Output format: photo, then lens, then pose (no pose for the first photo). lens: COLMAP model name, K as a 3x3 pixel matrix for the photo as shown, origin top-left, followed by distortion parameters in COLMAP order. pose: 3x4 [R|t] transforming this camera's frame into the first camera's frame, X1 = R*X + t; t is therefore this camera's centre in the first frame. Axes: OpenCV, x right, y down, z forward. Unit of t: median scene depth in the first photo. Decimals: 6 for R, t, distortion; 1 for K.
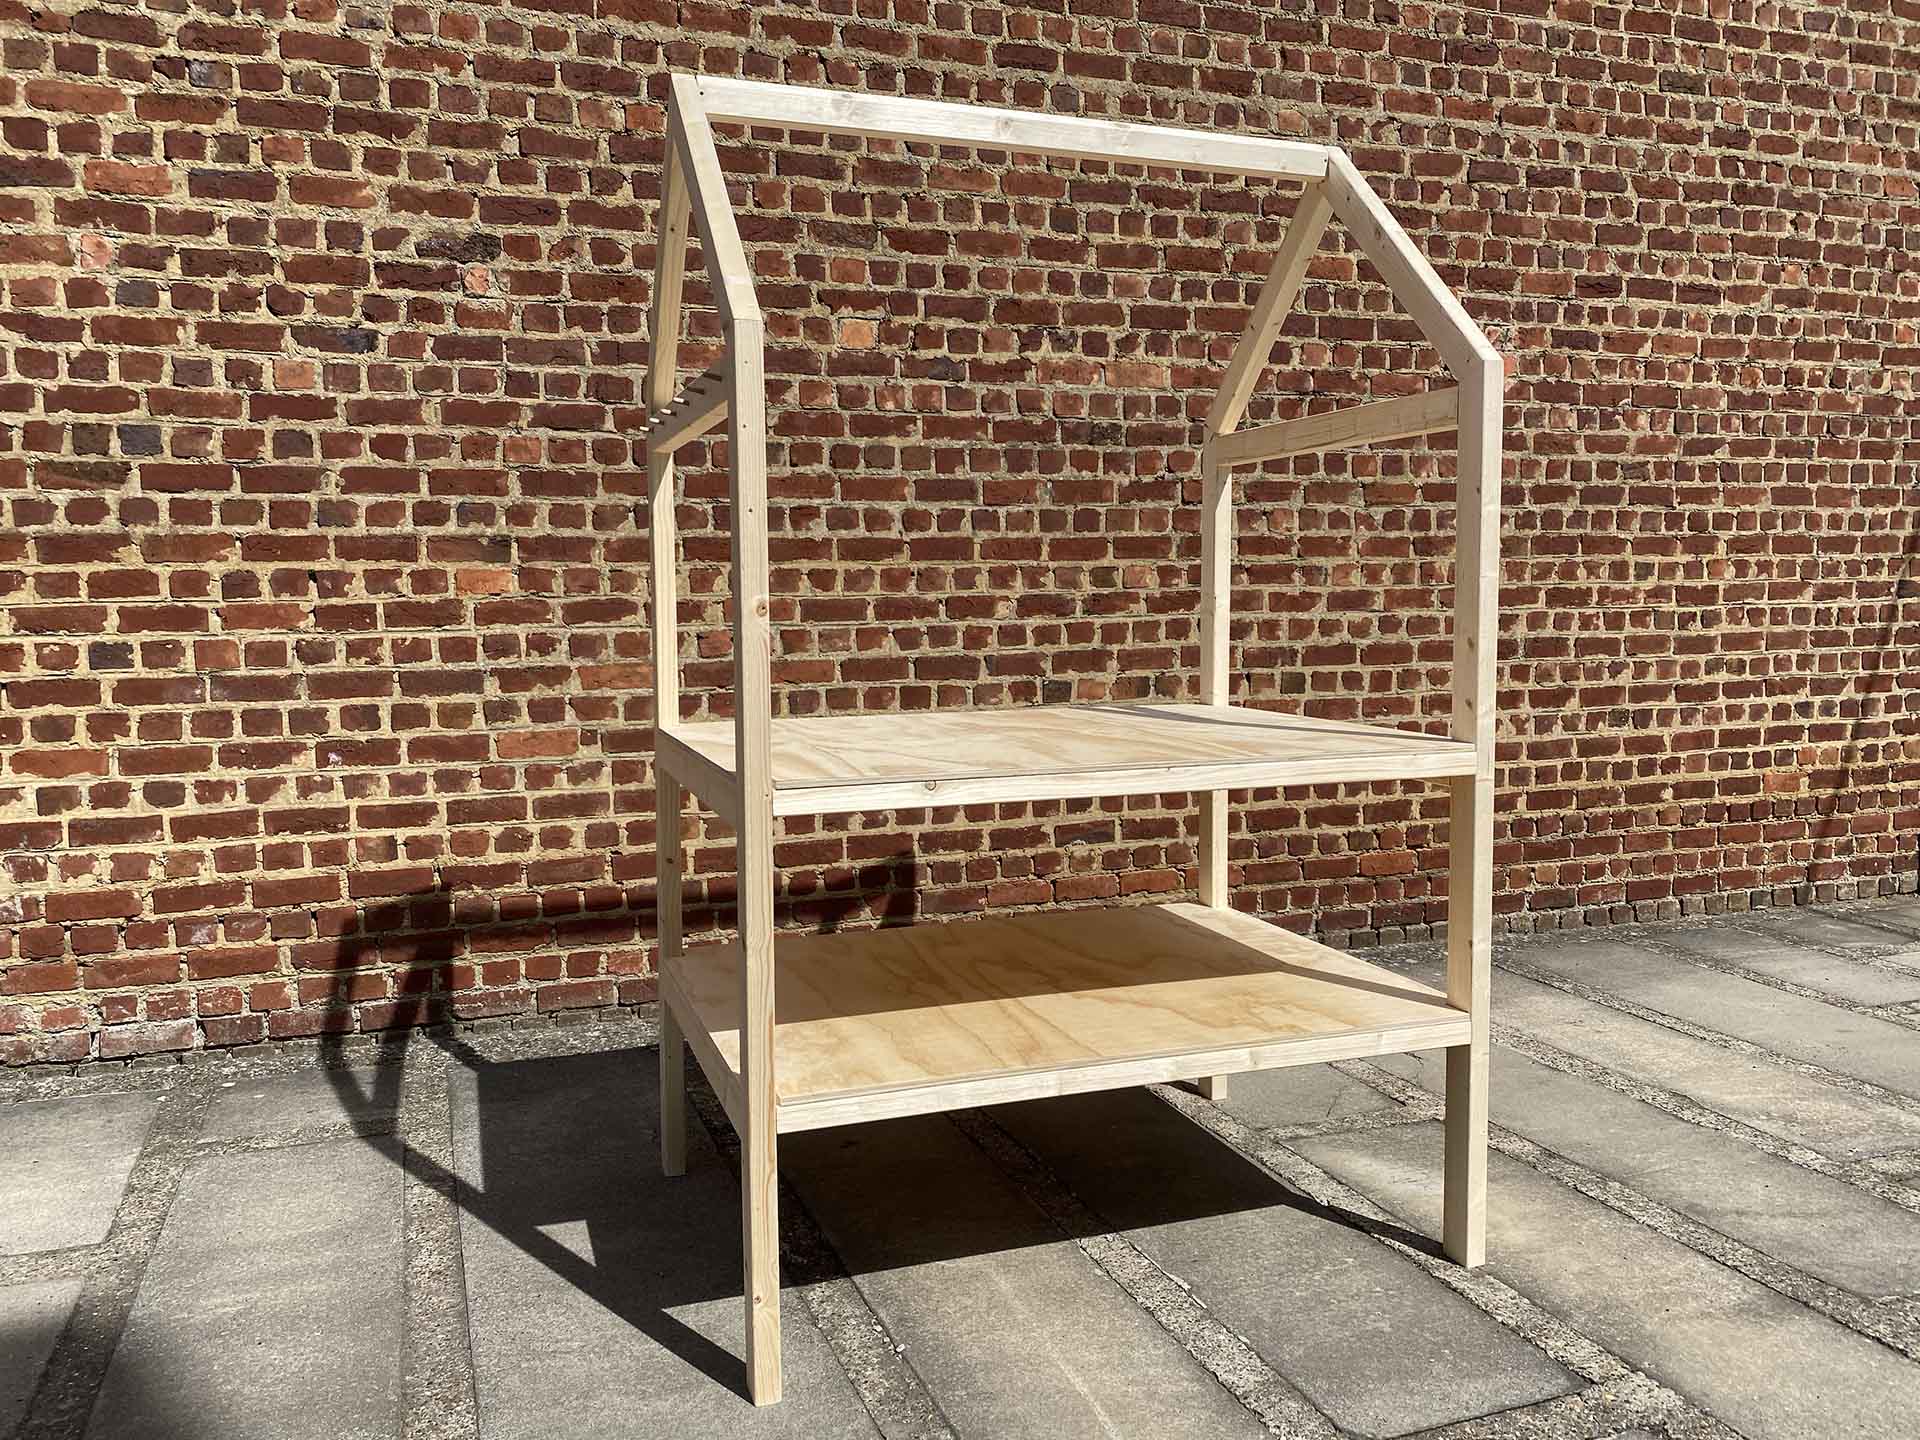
lens RADIAL K [[1462.7, 0, 973.4], [0, 1462.7, 710.7], [0, 0, 1]] dist [0.029268, -0.028019]
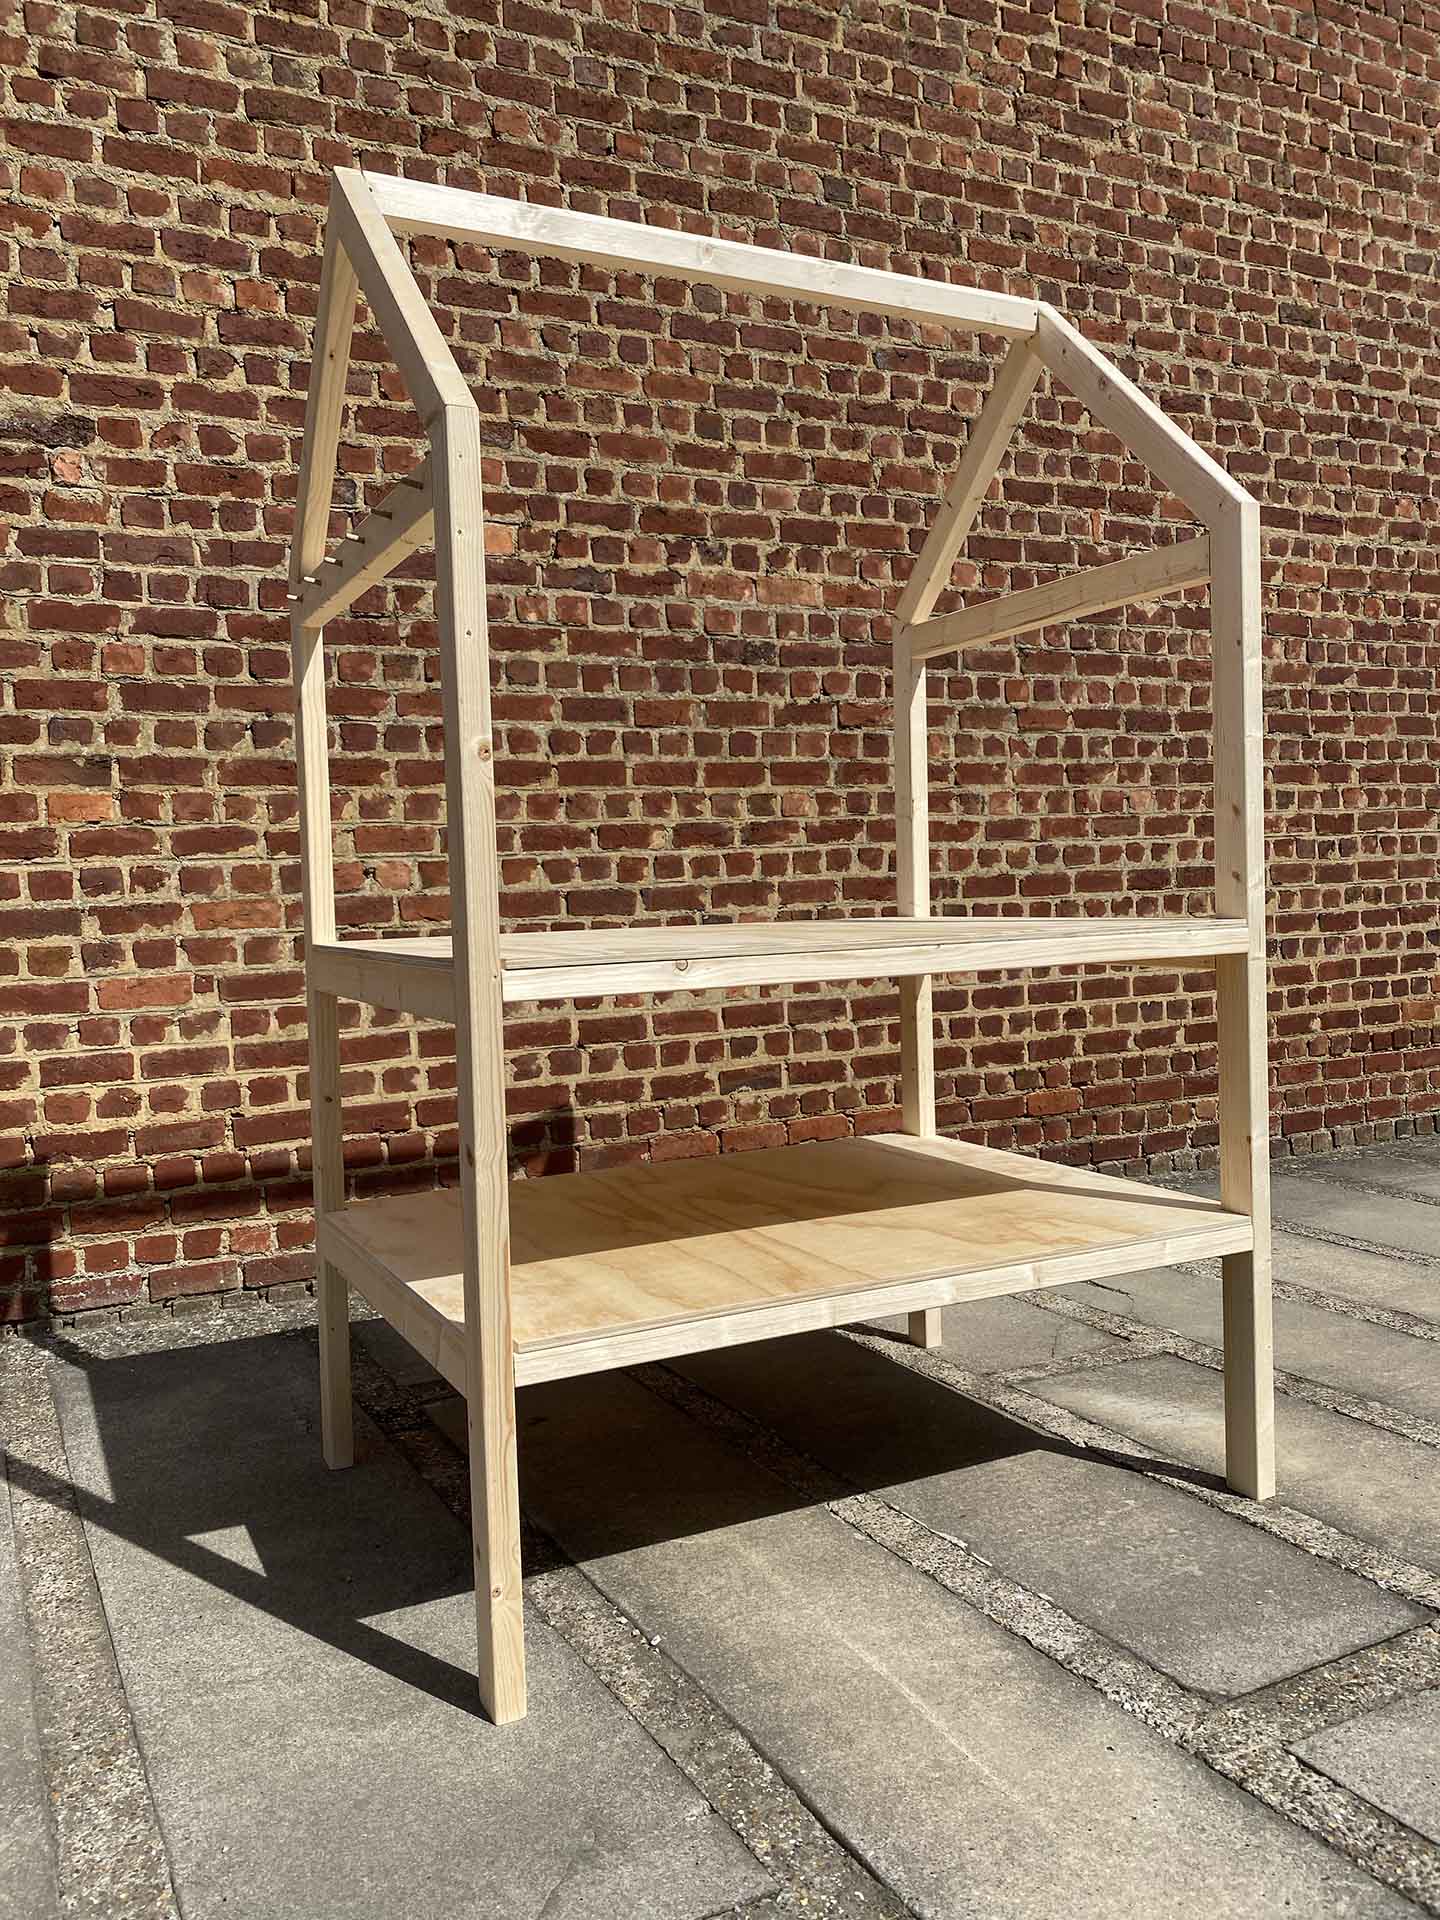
lens RADIAL K [[1462.7, 0, 715.6], [0, 1462.7, 950.1], [0, 0, 1]] dist [0.029268, -0.028019]
pose [[0.992351, -0.028897, 0.120017, -0.061863], [0.033902, 0.998630, -0.039868, 0.042972], [-0.118701, 0.043632, 0.991971, 0.083851]]
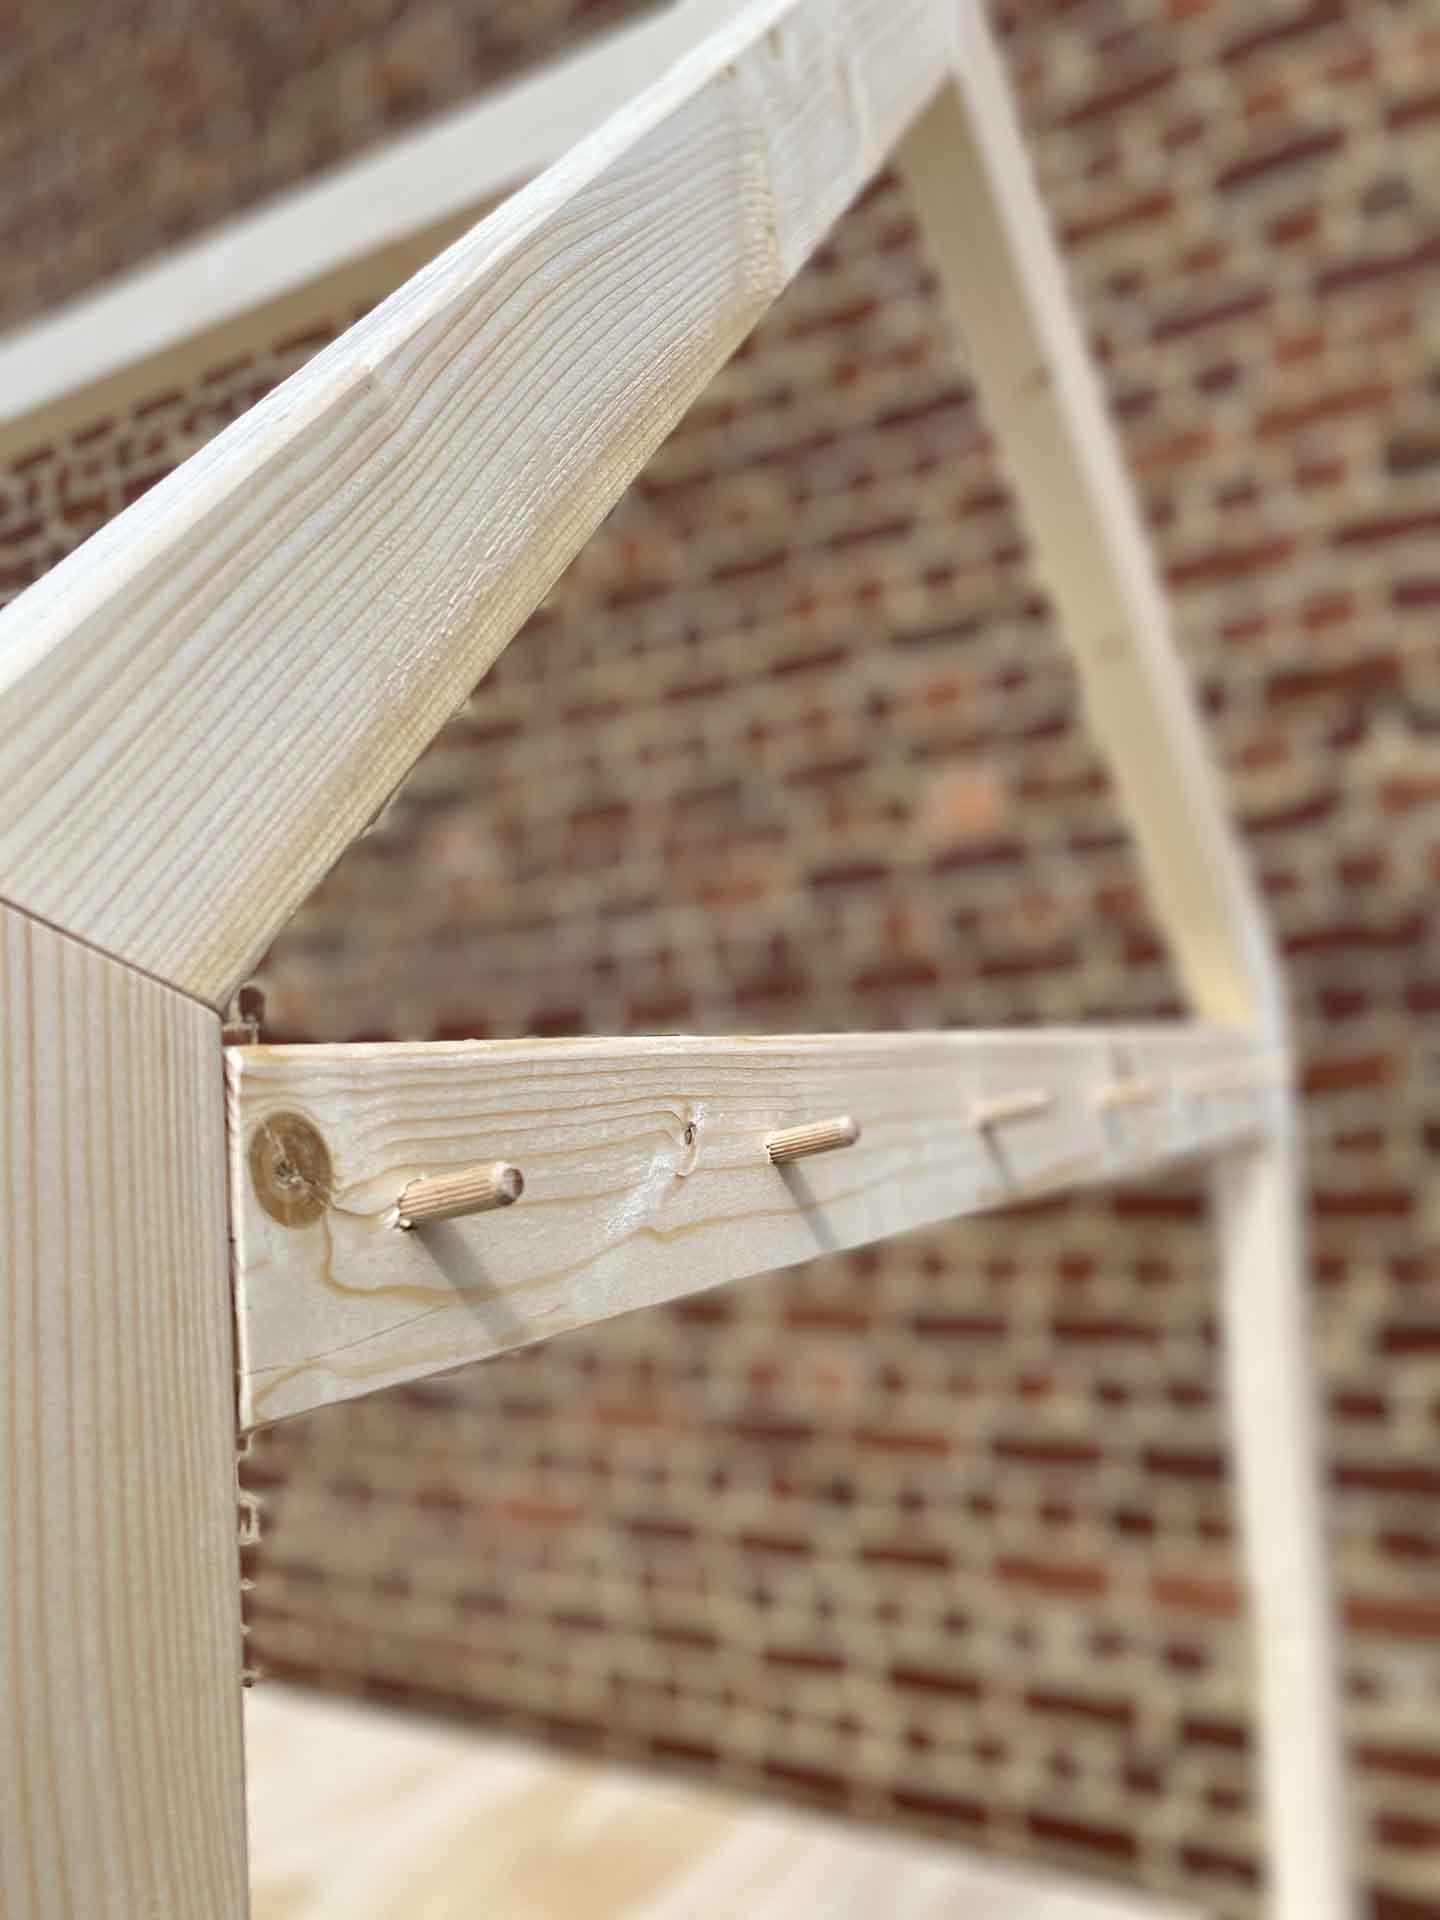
lens RADIAL K [[1462.7, 0, 730.4], [0, 1462.7, 950.7], [0, 0, 1]] dist [0.029268, -0.028019]
pose [[0.626807, -0.094017, -0.773482, 0.280977], [-0.005519, 0.992133, -0.125066, -0.141604], [0.779155, 0.082661, 0.621357, 0.625517]]
